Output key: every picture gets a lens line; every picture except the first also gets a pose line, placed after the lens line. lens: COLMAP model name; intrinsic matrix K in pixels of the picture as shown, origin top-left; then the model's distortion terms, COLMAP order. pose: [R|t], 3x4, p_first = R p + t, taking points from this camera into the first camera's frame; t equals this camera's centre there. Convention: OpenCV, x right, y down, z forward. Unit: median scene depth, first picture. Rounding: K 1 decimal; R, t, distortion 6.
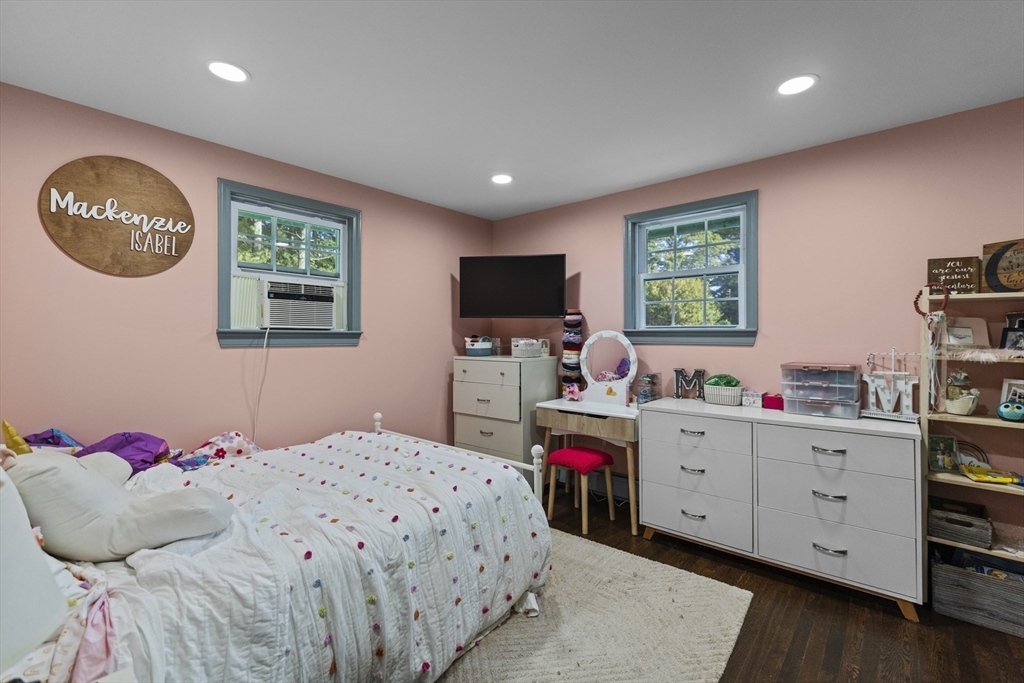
lens RADIAL K [[441.5, 0, 511.6], [0, 441.5, 334.7], [0, 0, 1]] dist [0.000660, 0.001242]
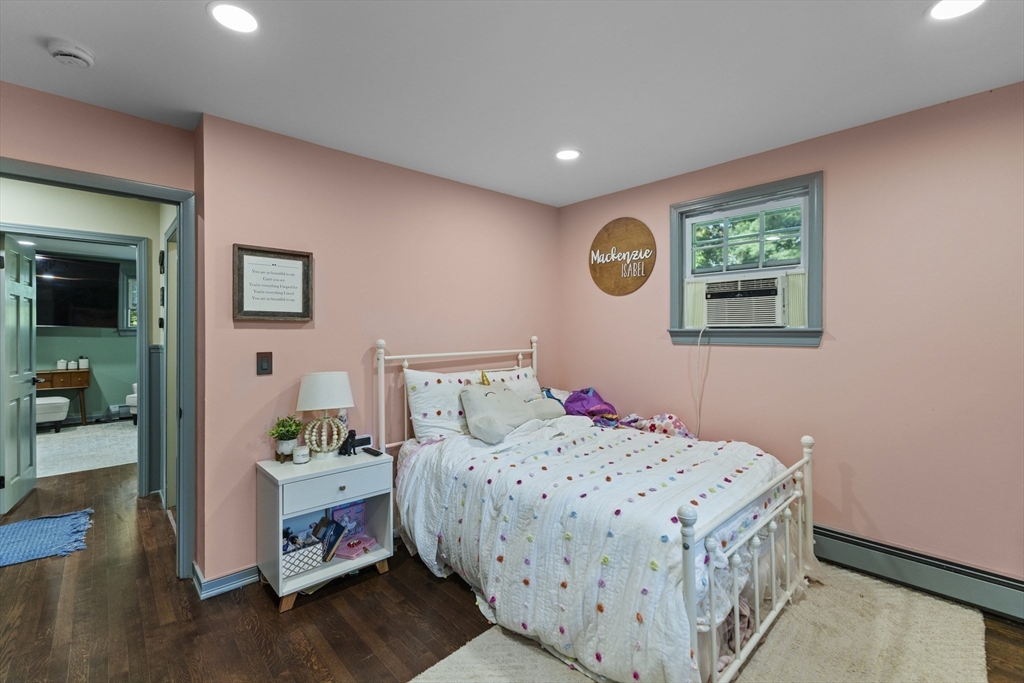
lens RADIAL K [[441.5, 0, 509.4], [0, 441.5, 337.0], [0, 0, 1]] dist [0.000660, 0.001242]
pose [[-0.098202, 0.003721, -0.995160, 0.597459], [0.002017, 0.999992, 0.003540, 0.004300], [0.995164, -0.001660, -0.098209, 0.675899]]
